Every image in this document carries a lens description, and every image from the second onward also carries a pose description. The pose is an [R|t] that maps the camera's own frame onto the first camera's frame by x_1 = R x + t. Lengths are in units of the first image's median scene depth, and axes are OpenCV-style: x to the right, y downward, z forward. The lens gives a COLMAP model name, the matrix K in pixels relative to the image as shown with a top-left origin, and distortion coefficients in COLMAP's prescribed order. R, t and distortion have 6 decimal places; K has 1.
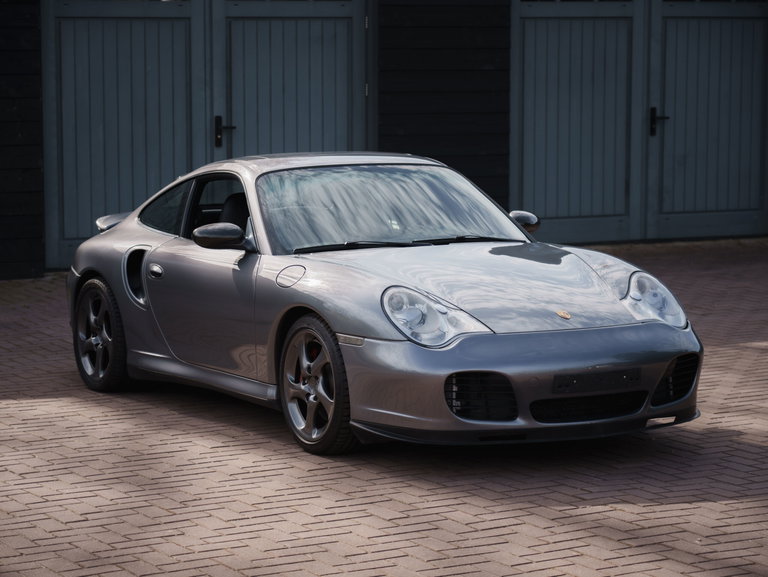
lens RADIAL K [[1930.4, 0, 384.0], [0, 1930.4, 288.5], [0, 0, 1]] dist [0.012075, 0.053075]
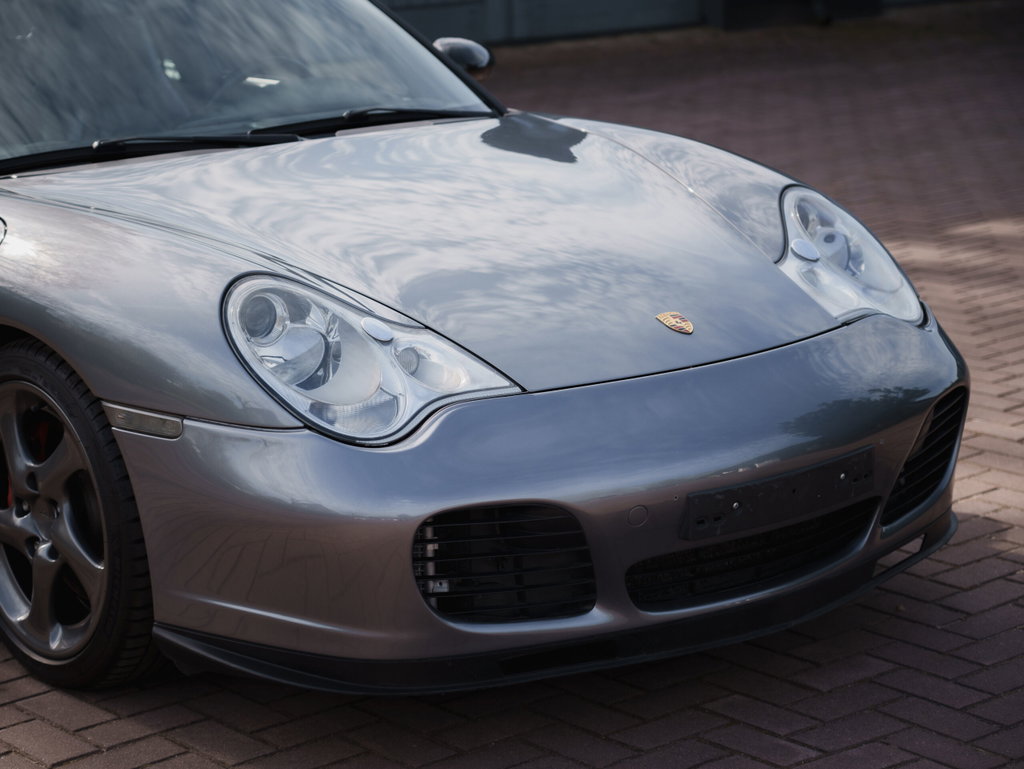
lens RADIAL K [[2532.3, 0, 512.0], [0, 2532.3, 384.5], [0, 0, 1]] dist [-0.067017, -0.257807]
pose [[0.983243, -0.055783, 0.173555, -0.027745], [0.034655, 0.991867, 0.122468, -0.033997], [-0.178975, -0.114401, 0.977180, 0.429634]]
